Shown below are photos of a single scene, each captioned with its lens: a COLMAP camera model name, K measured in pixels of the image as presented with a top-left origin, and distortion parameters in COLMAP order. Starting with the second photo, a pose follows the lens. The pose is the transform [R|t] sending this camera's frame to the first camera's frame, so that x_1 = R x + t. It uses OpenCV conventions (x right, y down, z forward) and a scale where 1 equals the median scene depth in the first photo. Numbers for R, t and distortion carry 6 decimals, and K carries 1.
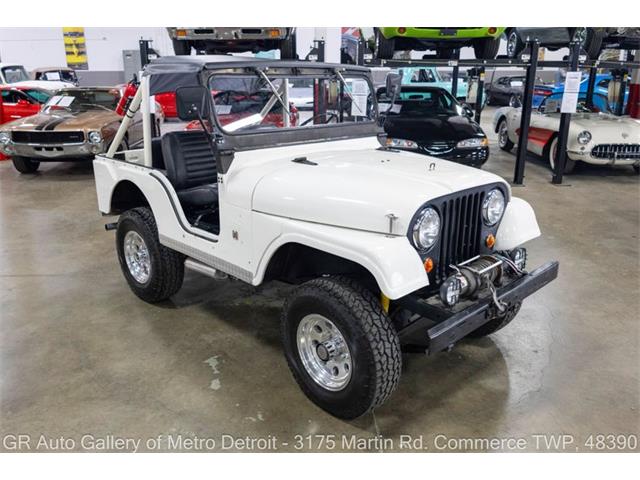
lens RADIAL K [[549.3, 0, 320.0], [0, 549.3, 240.0], [0, 0, 1]] dist [0.004130, -0.011028]
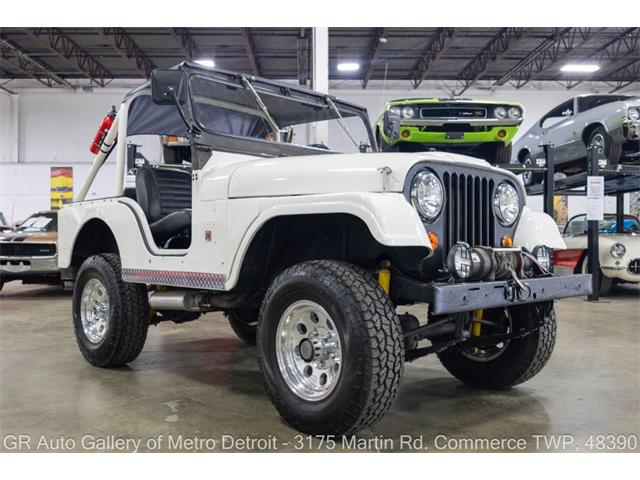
lens RADIAL K [[628.4, 0, 320.0], [0, 628.4, 240.0], [0, 0, 1]] dist [0.004268, -0.016420]
pose [[0.999943, -0.001930, -0.010522, 0.024701], [-0.001457, 0.949848, -0.312709, 0.243192], [0.010597, 0.312706, 0.949791, 0.056932]]
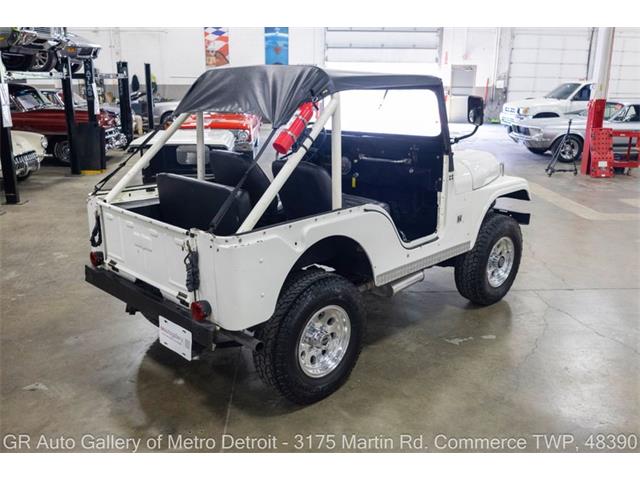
lens RADIAL K [[567.9, 0, 320.0], [0, 567.9, 240.0], [0, 0, 1]] dist [-0.006693, -0.013912]
pose [[-0.015011, -0.278942, 0.960191, -1.077419], [0.300787, 0.914559, 0.270388, -0.313141], [-0.953573, 0.292872, 0.070174, 0.973135]]
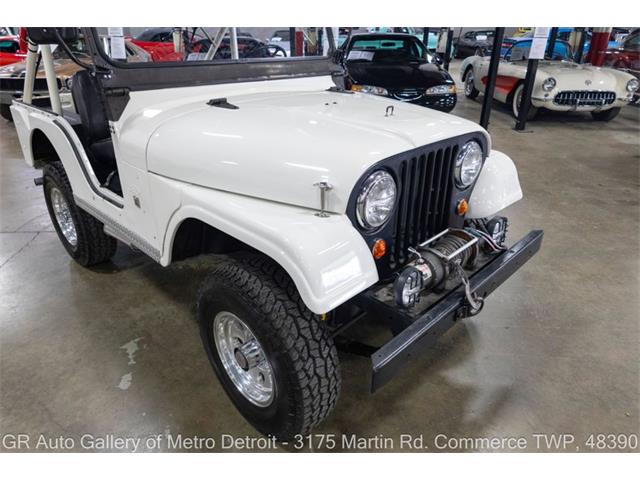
lens RADIAL K [[442.7, 0, 320.0], [0, 442.7, 240.0], [0, 0, 1]] dist [0.005445, -0.002835]
pose [[0.999883, -0.005607, 0.014224, 0.076882], [0.003526, 0.989815, 0.142316, -0.035045], [-0.014878, -0.142250, 0.989719, 0.292849]]
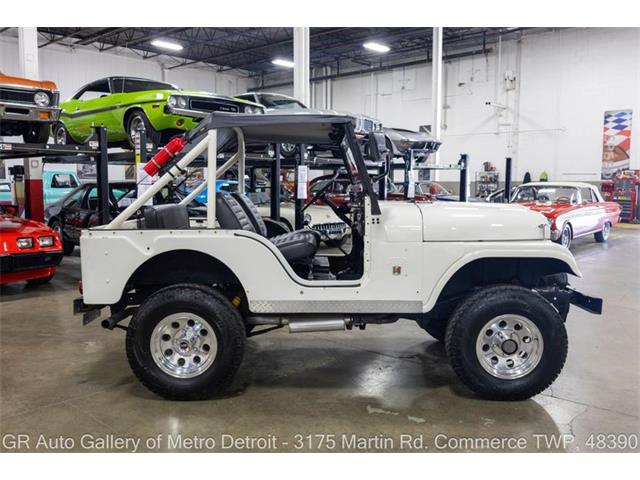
lens RADIAL K [[567.9, 0, 320.0], [0, 567.9, 240.0], [0, 0, 1]] dist [-0.006693, -0.013912]
pose [[0.701813, -0.072367, 0.708676, -0.822976], [0.219303, 0.968460, -0.118285, 0.024789], [-0.677764, 0.238428, 0.695548, 0.261503]]
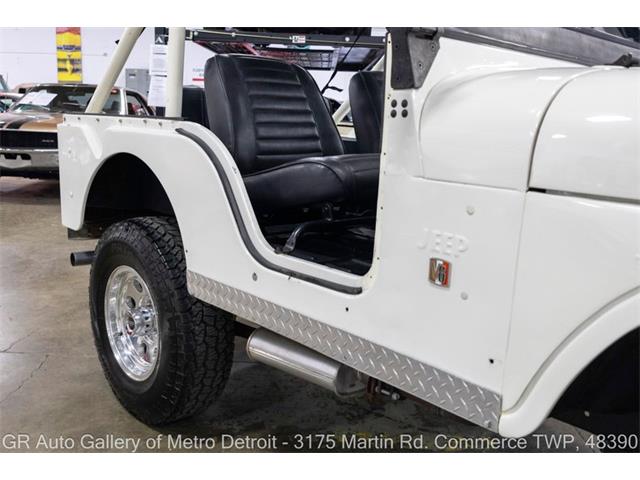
lens RADIAL K [[628.4, 0, 320.0], [0, 628.4, 240.0], [0, 0, 1]] dist [0.004268, -0.016420]
pose [[0.998761, 0.043440, -0.024266, -0.174073], [-0.045837, 0.992985, -0.108994, 0.012545], [0.019361, 0.109971, 0.993746, 0.498904]]
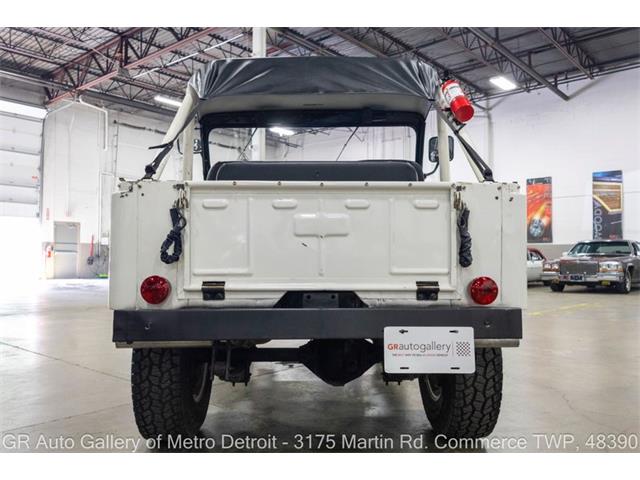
lens RADIAL K [[536.4, 0, 312.1], [0, 536.4, 240.5], [0, 0, 1]] dist [0.037891, -0.000374]
pose [[-0.711324, 0.020833, 0.702555, -0.665324], [0.212349, 0.959221, 0.186556, -0.253417], [-0.670019, 0.281889, -0.686741, 1.587575]]
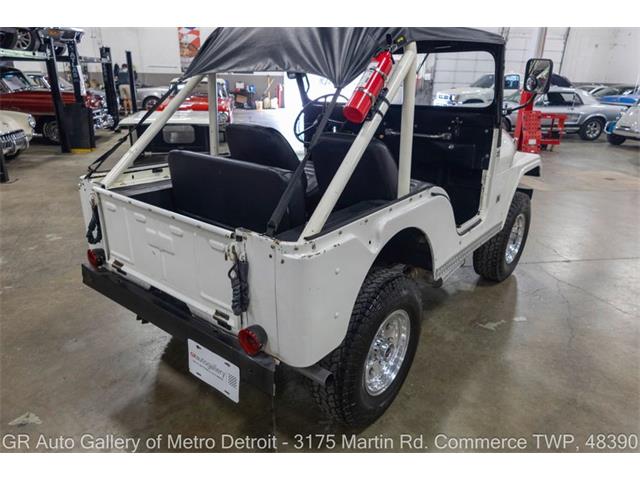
lens RADIAL K [[440.8, 0, 320.0], [0, 440.8, 240.0], [0, 0, 1]] dist [0.000313, -0.003639]
pose [[-0.121651, -0.354717, 0.927026, -0.777728], [0.285634, 0.881944, 0.374950, -0.299706], [-0.950586, 0.310403, -0.005971, 1.101791]]
